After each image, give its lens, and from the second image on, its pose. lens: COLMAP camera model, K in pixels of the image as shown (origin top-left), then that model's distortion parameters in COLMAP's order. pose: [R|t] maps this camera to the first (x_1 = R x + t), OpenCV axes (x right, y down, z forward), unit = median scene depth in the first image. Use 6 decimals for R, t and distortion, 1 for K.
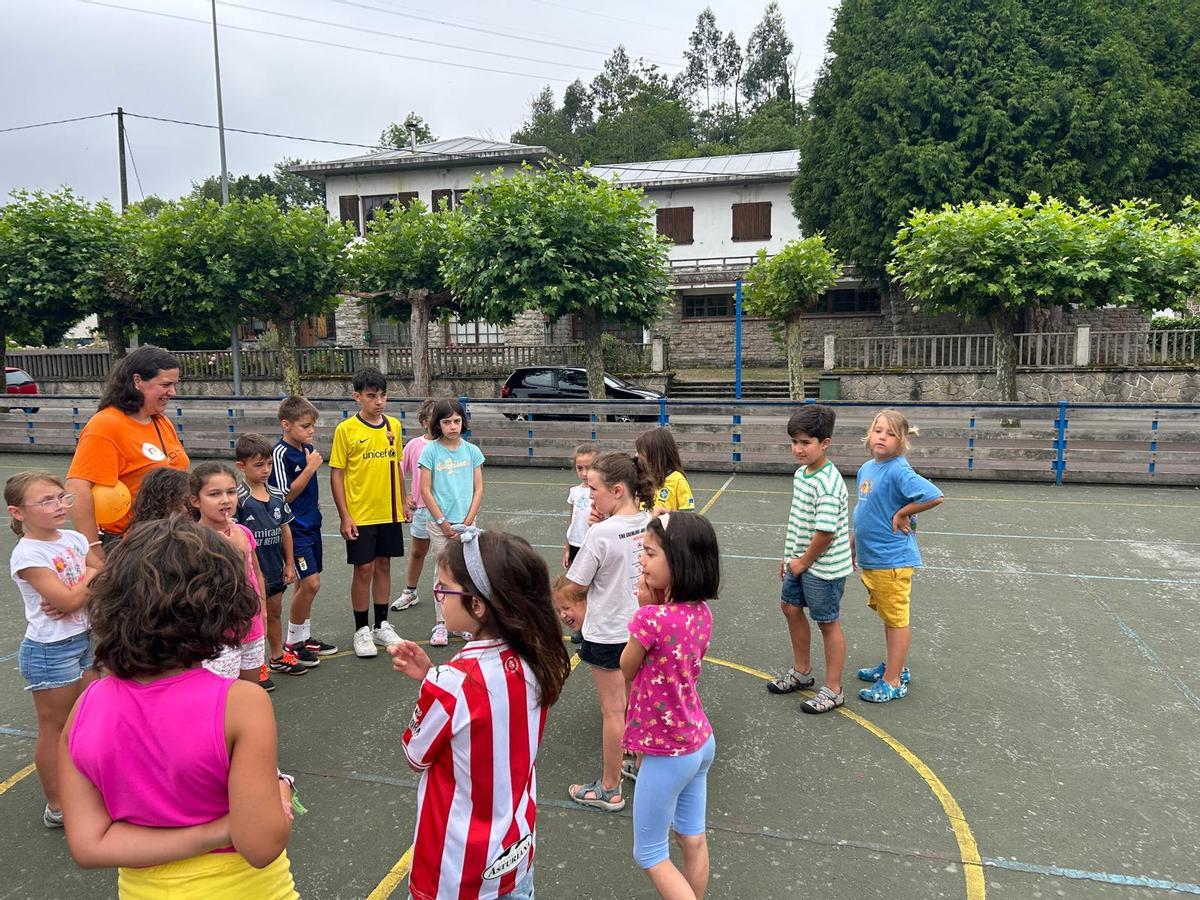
lens RADIAL K [[901.9, 0, 593.5], [0, 901.9, 457.3], [0, 0, 1]] dist [0.059144, -0.065749]
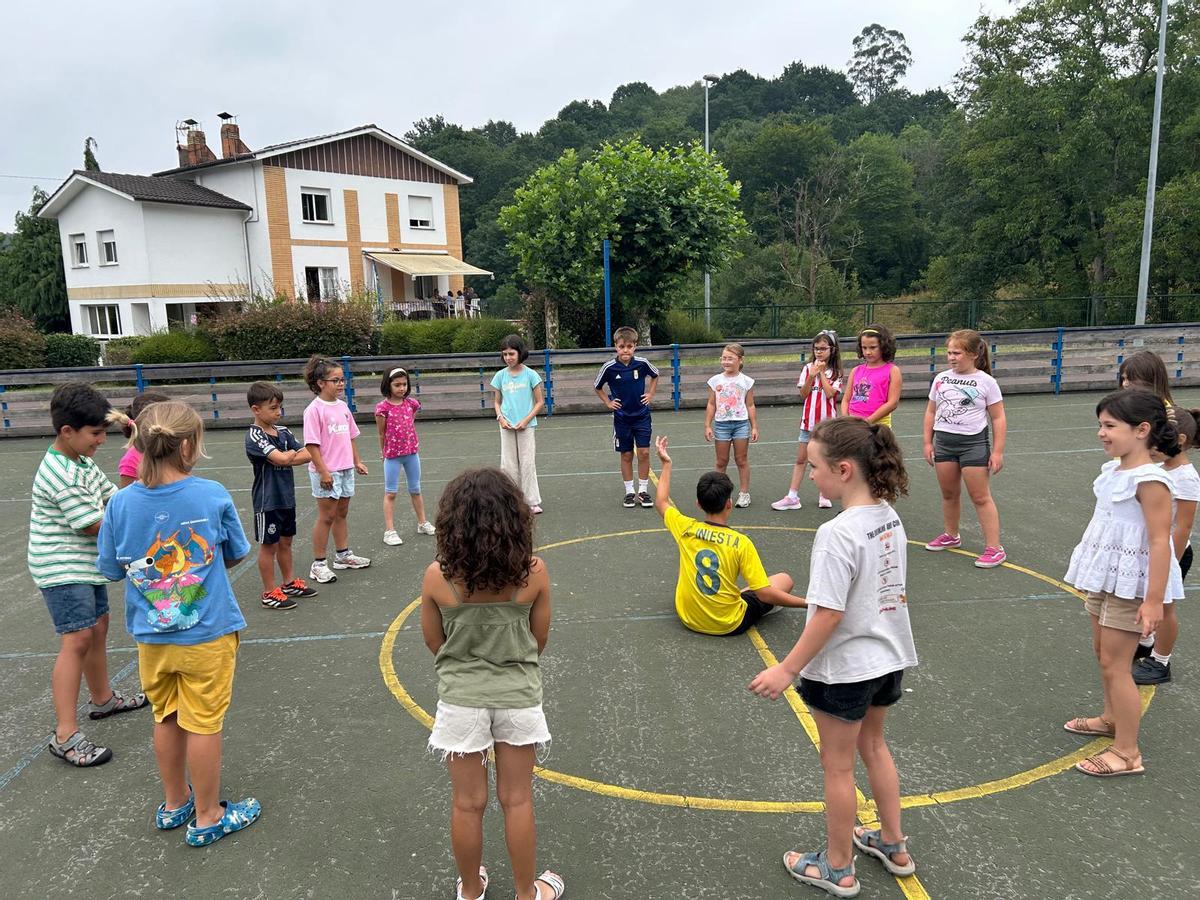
lens RADIAL K [[901.9, 0, 597.6], [0, 901.9, 454.1], [0, 0, 1]] dist [0.059144, -0.065749]
pose [[-0.944907, 0.098357, -0.312213, 0.072625], [0.002374, 0.955823, 0.293932, -0.040482], [0.327331, 0.276998, -0.903397, 0.327958]]
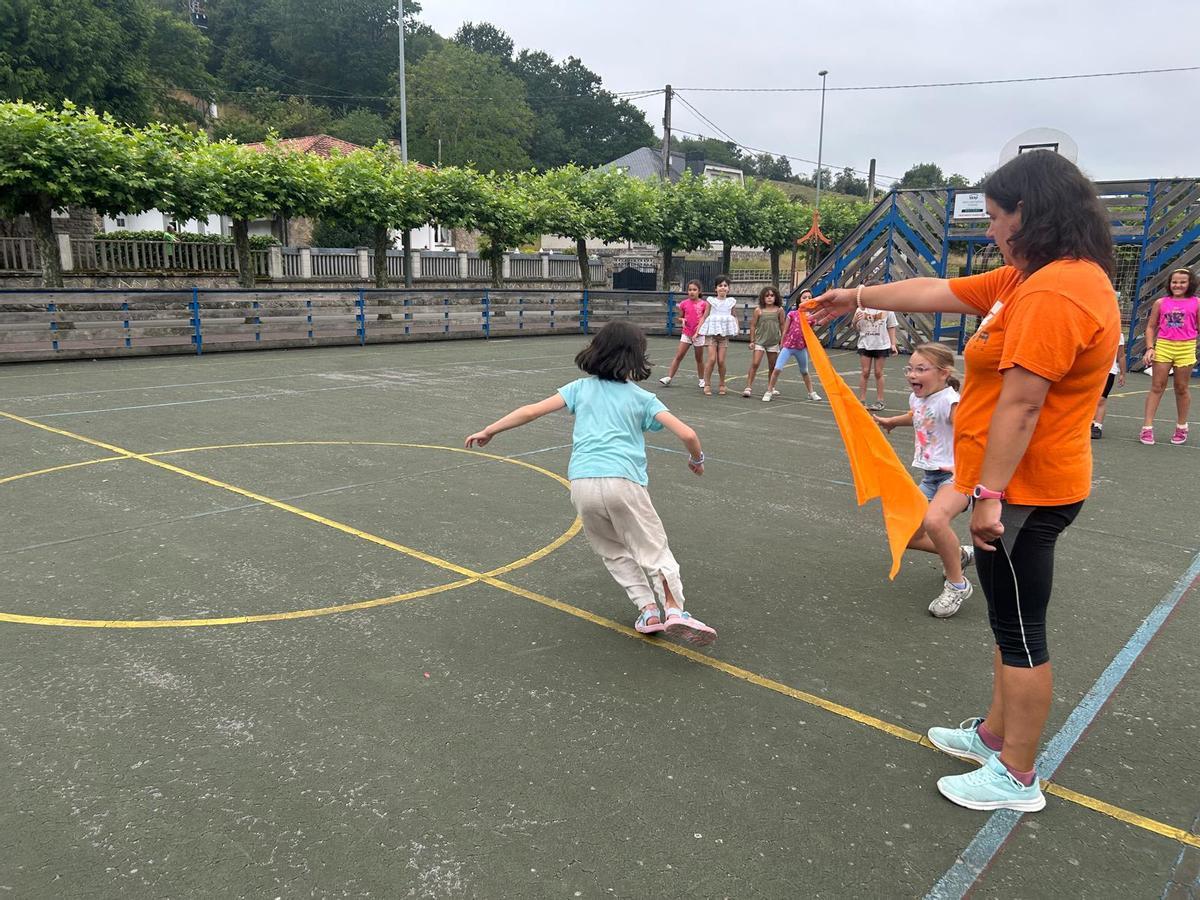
lens RADIAL K [[901.9, 0, 596.7], [0, 901.9, 462.9], [0, 0, 1]] dist [0.059144, -0.065749]
pose [[0.434165, -0.171282, 0.884400, -0.191503], [0.089354, 0.985104, 0.146920, 0.020590], [-0.896391, 0.015237, 0.443002, -0.022861]]
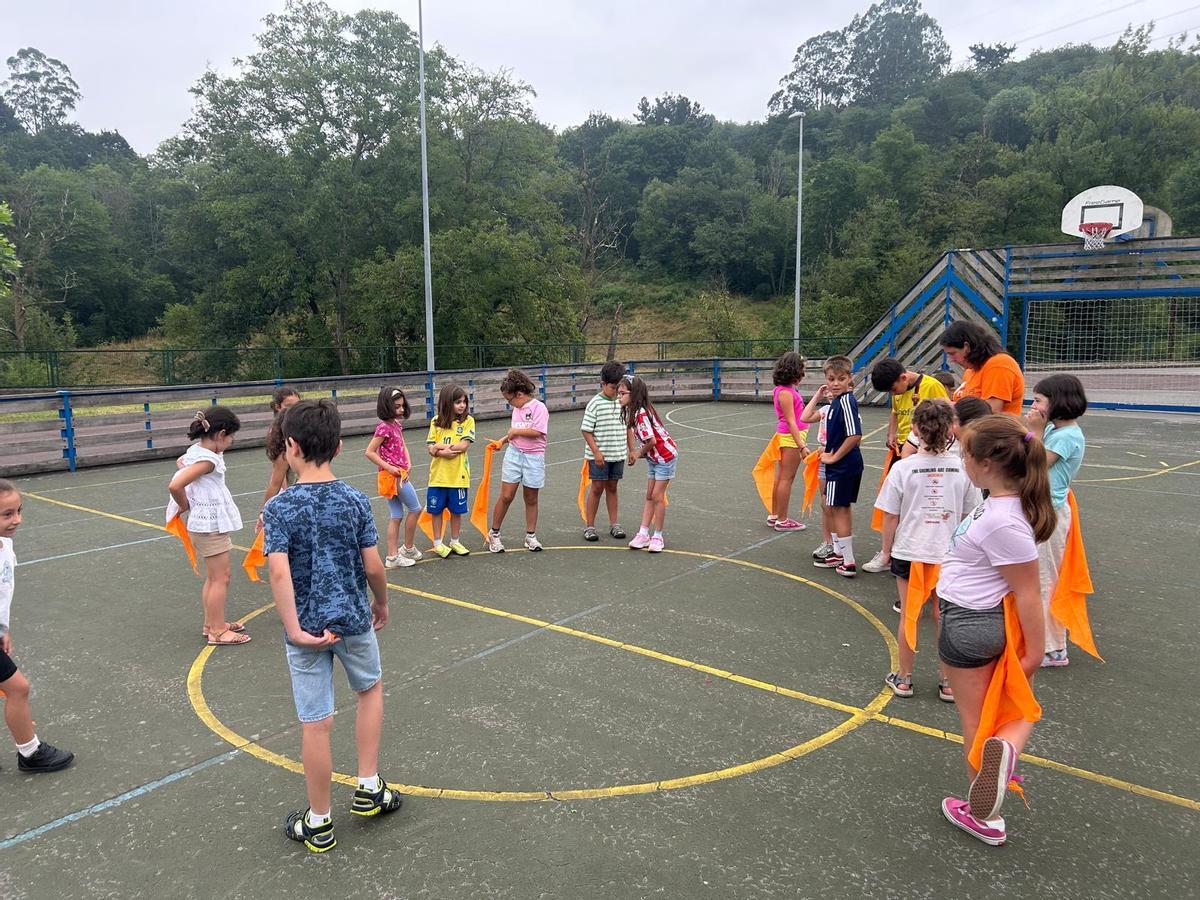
lens RADIAL K [[901.9, 0, 589.4], [0, 901.9, 460.2], [0, 0, 1]] dist [0.059144, -0.065749]
pose [[-0.408067, 0.148994, -0.900712, 0.170972], [-0.100163, 0.973330, 0.206386, -0.030171], [0.907441, 0.174437, -0.382260, 0.244836]]
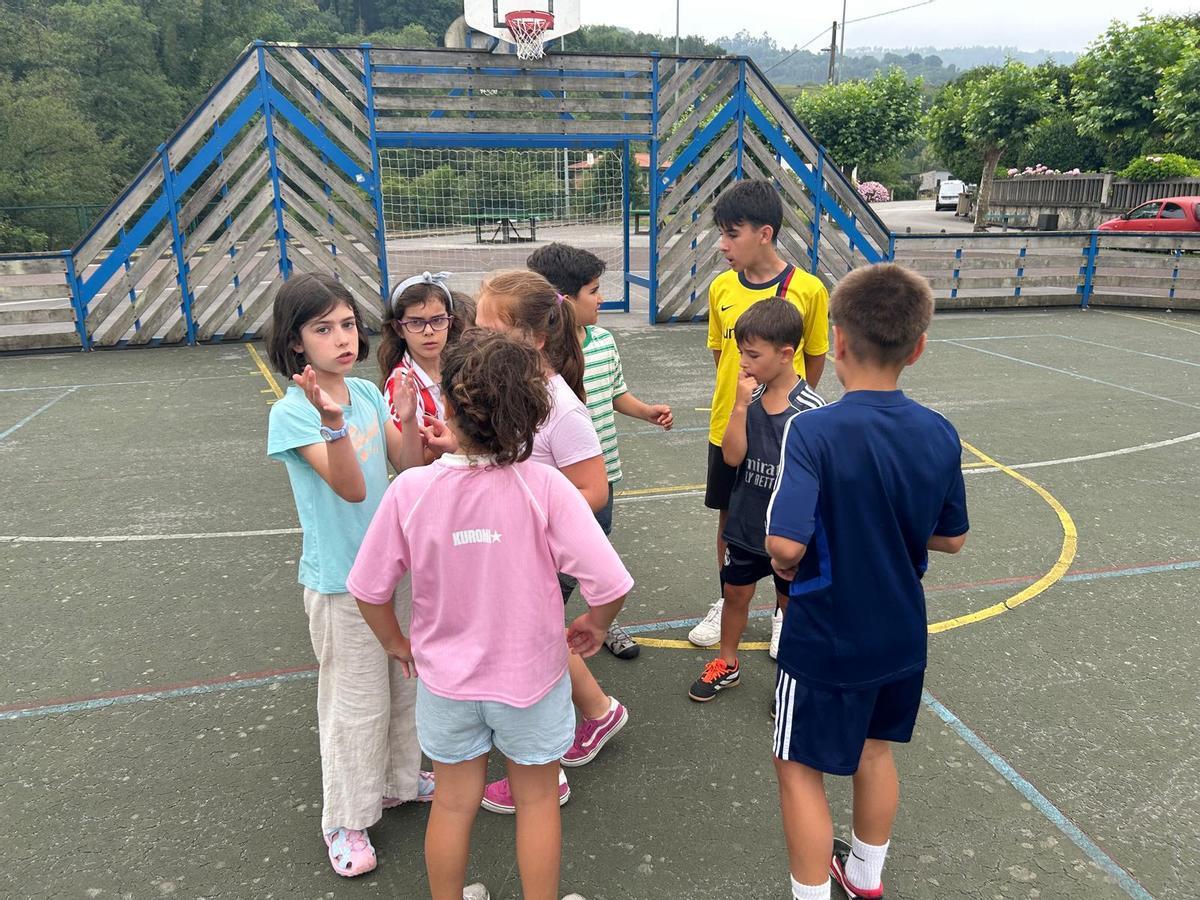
lens RADIAL K [[901.9, 0, 599.3], [0, 901.9, 460.6], [0, 0, 1]] dist [0.059144, -0.065749]
pose [[0.484347, 0.261733, -0.834808, -0.195226], [-0.108126, 0.964794, 0.239753, -0.008108], [0.868169, -0.025859, 0.495595, 0.122382]]
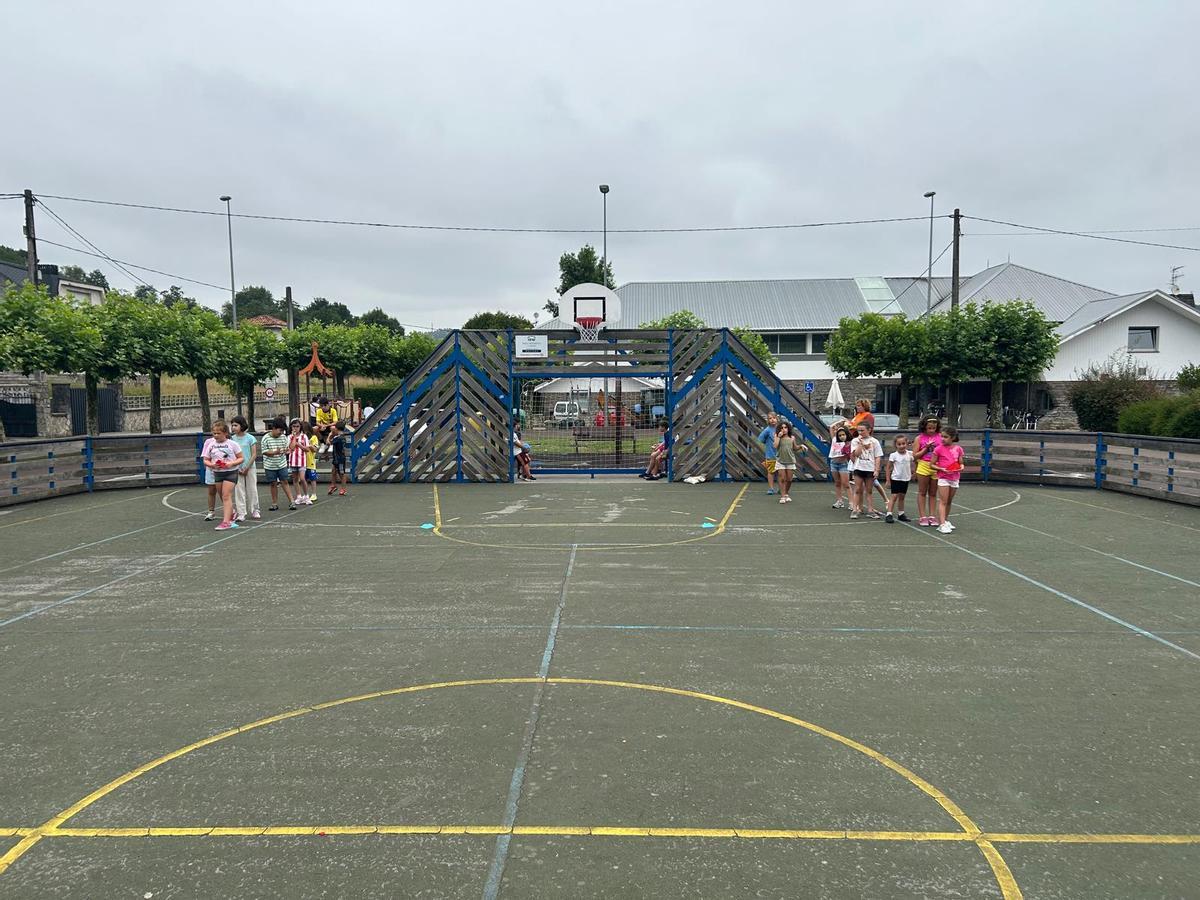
lens RADIAL K [[903.4, 0, 595.2], [0, 903.4, 451.5], [0, 0, 1]] dist [0.058301, -0.062763]
pose [[-0.248460, -0.055521, 0.967050, -0.175512], [0.131276, 0.987215, 0.090407, -0.019689], [-0.959705, 0.149413, -0.237994, 0.170076]]
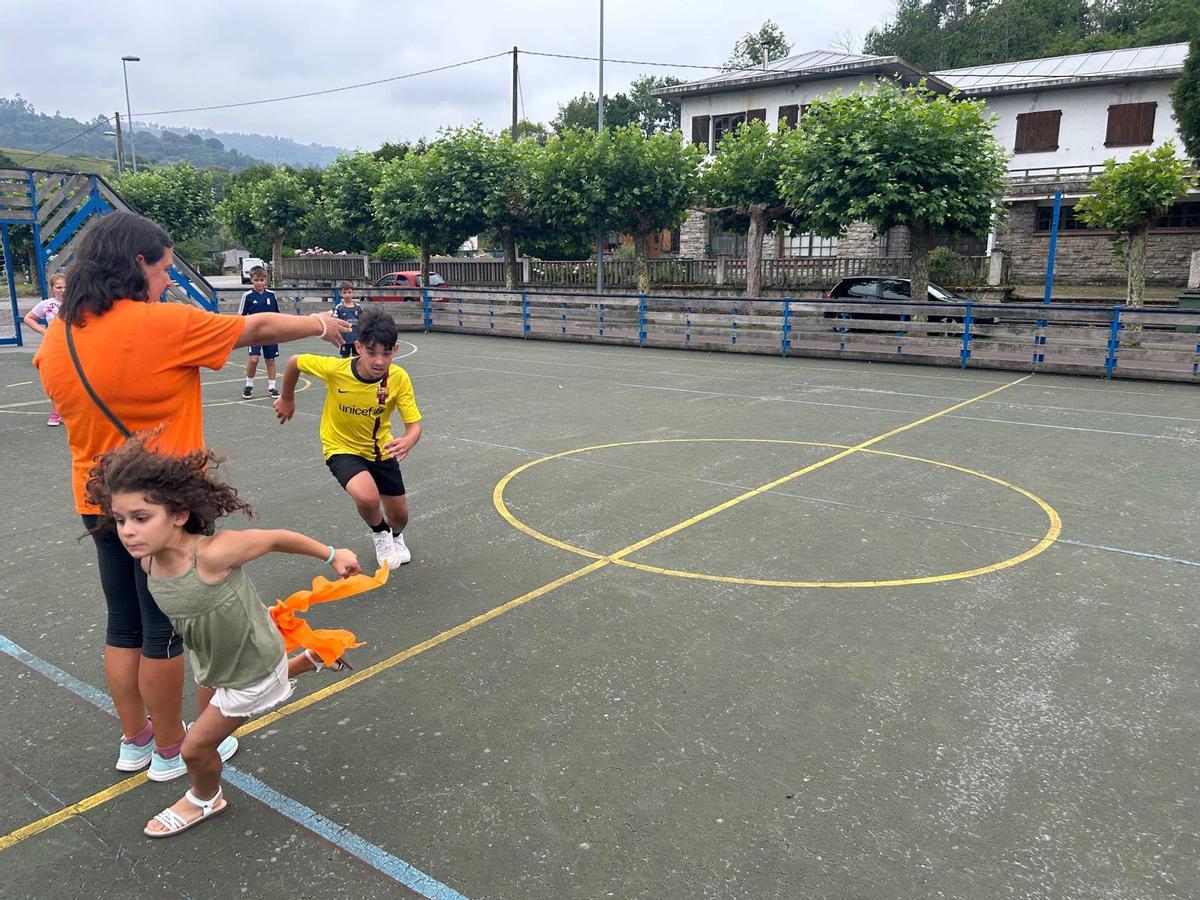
lens RADIAL K [[901.9, 0, 590.2], [0, 901.9, 461.5], [0, 0, 1]] dist [0.059144, -0.065749]
pose [[0.934047, 0.091624, -0.345198, 0.025166], [-0.059309, 0.992905, 0.103062, 0.023052], [0.352191, -0.075791, 0.932854, -0.121479]]
